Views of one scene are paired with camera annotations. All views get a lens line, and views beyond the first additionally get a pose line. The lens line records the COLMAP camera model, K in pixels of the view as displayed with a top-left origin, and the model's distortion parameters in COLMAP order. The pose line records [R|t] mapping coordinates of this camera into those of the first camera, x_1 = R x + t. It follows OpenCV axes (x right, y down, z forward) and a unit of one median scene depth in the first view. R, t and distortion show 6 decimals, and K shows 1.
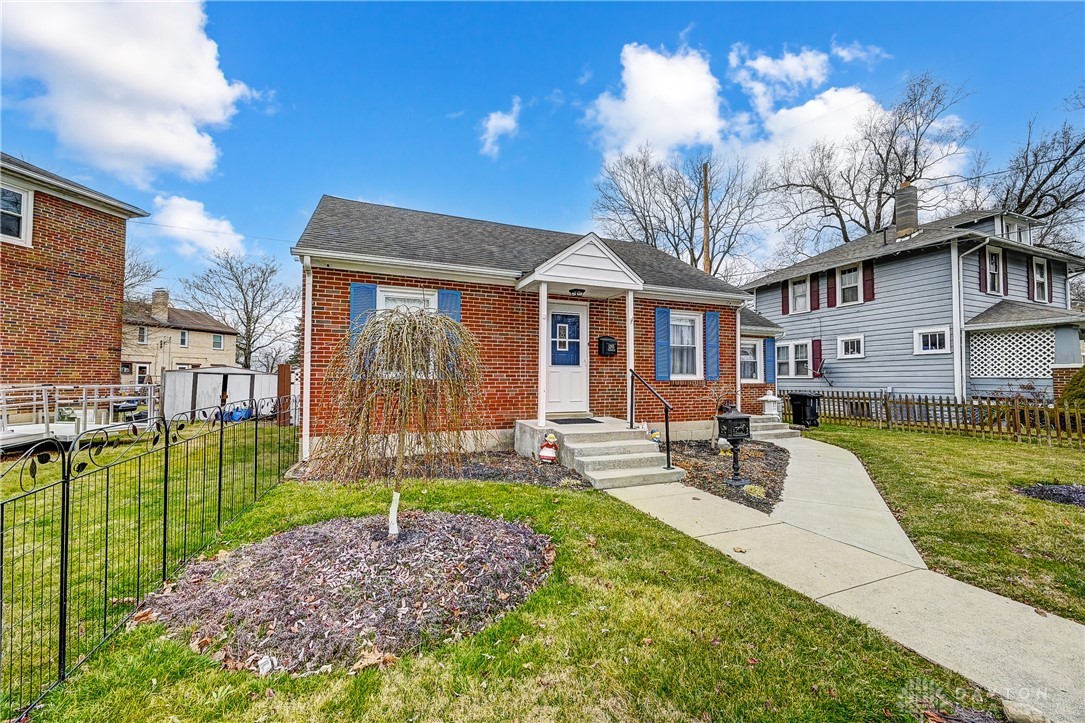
lens RADIAL K [[432.0, 0, 549.2], [0, 432.0, 369.1], [0, 0, 1]] dist [-0.000542, 0.000065]
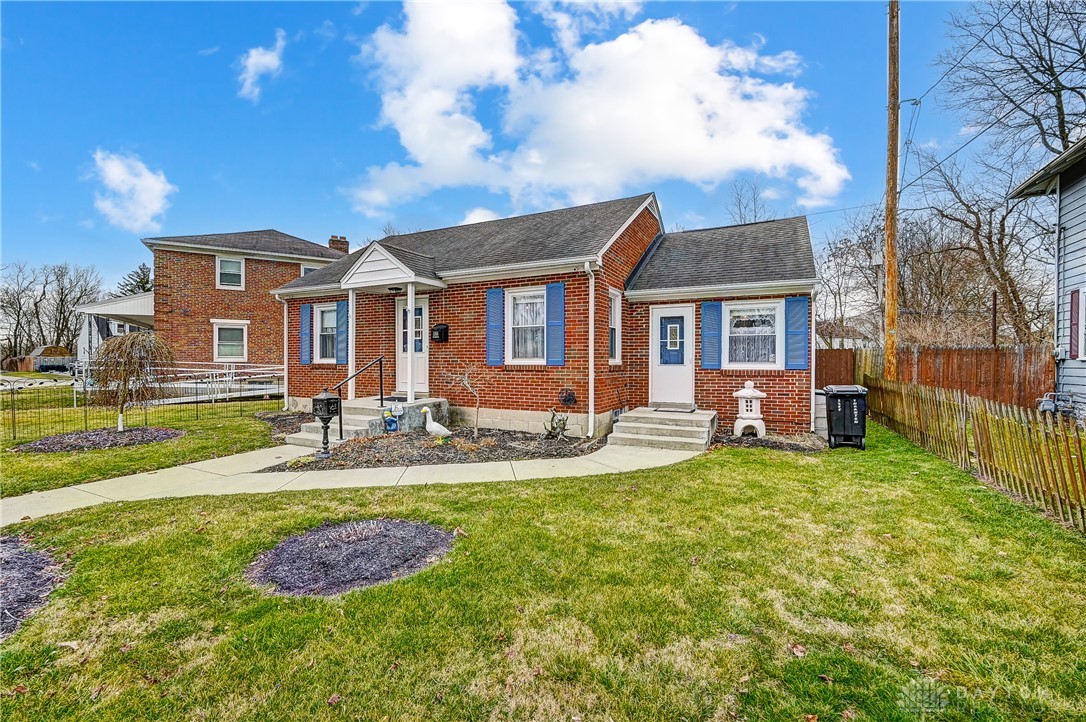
lens RADIAL K [[468.5, 0, 548.7], [0, 468.5, 368.3], [0, 0, 1]] dist [-0.000285, -0.000035]
pose [[0.640960, 0.009519, -0.767515, 1.223226], [0.019863, 0.999383, 0.028983, 0.006003], [0.767317, -0.033821, 0.640376, 0.464770]]
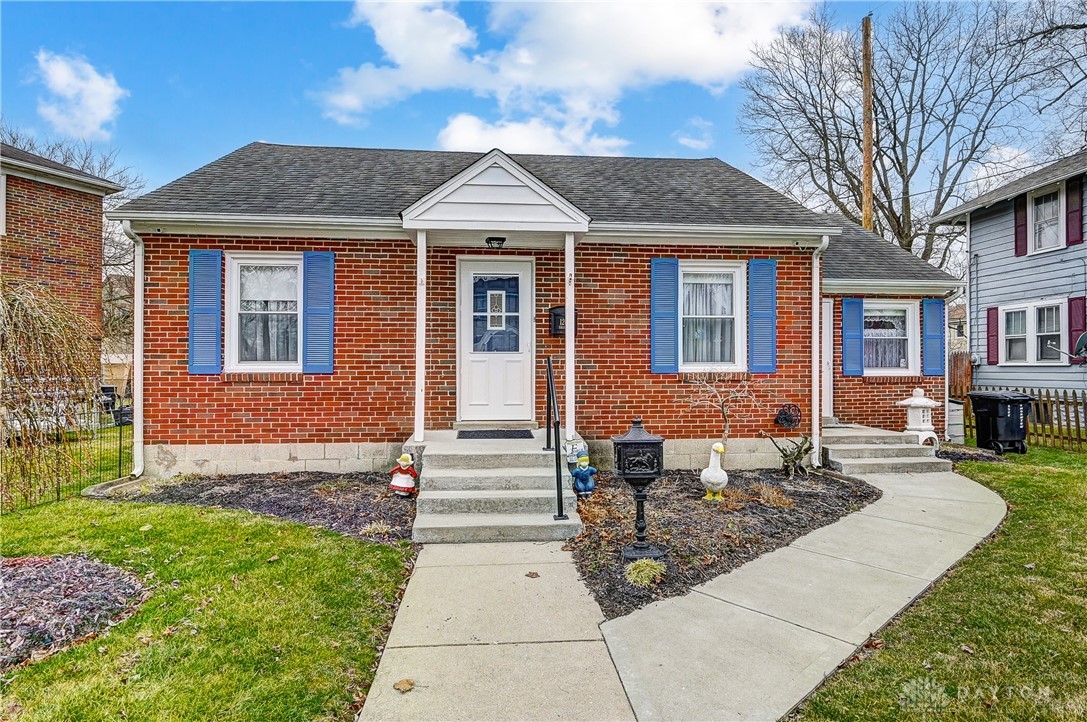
lens RADIAL K [[573.6, 0, 547.9], [0, 573.6, 367.2], [0, 0, 1]] dist [-0.002200, -0.000497]
pose [[0.953358, -0.003175, -0.301824, 0.381798], [0.010671, 0.999674, 0.023189, -0.004005], [0.301652, -0.025328, 0.953082, 0.161832]]
